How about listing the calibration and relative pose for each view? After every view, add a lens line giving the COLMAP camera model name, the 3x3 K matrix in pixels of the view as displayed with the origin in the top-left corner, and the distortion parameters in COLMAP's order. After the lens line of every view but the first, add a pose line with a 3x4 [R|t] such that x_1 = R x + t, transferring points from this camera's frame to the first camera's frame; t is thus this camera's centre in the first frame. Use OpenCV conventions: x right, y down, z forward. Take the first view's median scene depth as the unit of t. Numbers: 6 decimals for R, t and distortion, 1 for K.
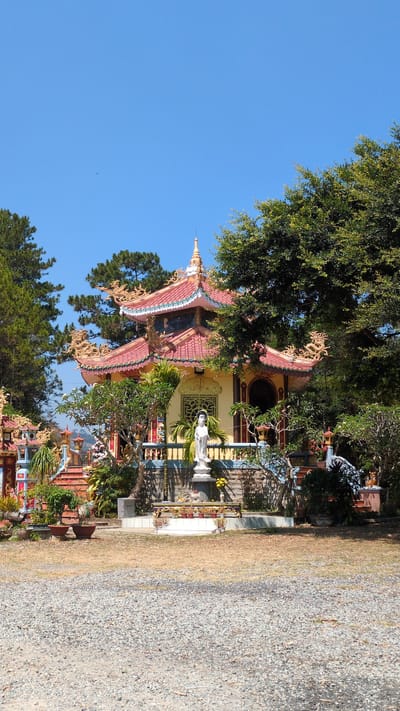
lens RADIAL K [[1886.2, 0, 200.0], [0, 1886.2, 355.5], [0, 0, 1]] dist [-0.031610, -0.664044]
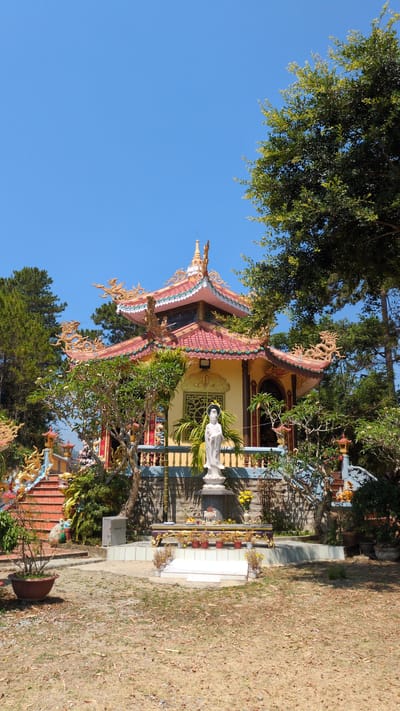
lens RADIAL K [[632.7, 0, 200.0], [0, 632.7, 355.5], [0, 0, 1]] dist [0.001734, -0.001302]
pose [[0.996760, 0.026913, 0.075796, -0.025514], [-0.016262, 0.990329, -0.137782, 0.045169], [-0.078771, 0.136103, 0.987558, 0.721286]]
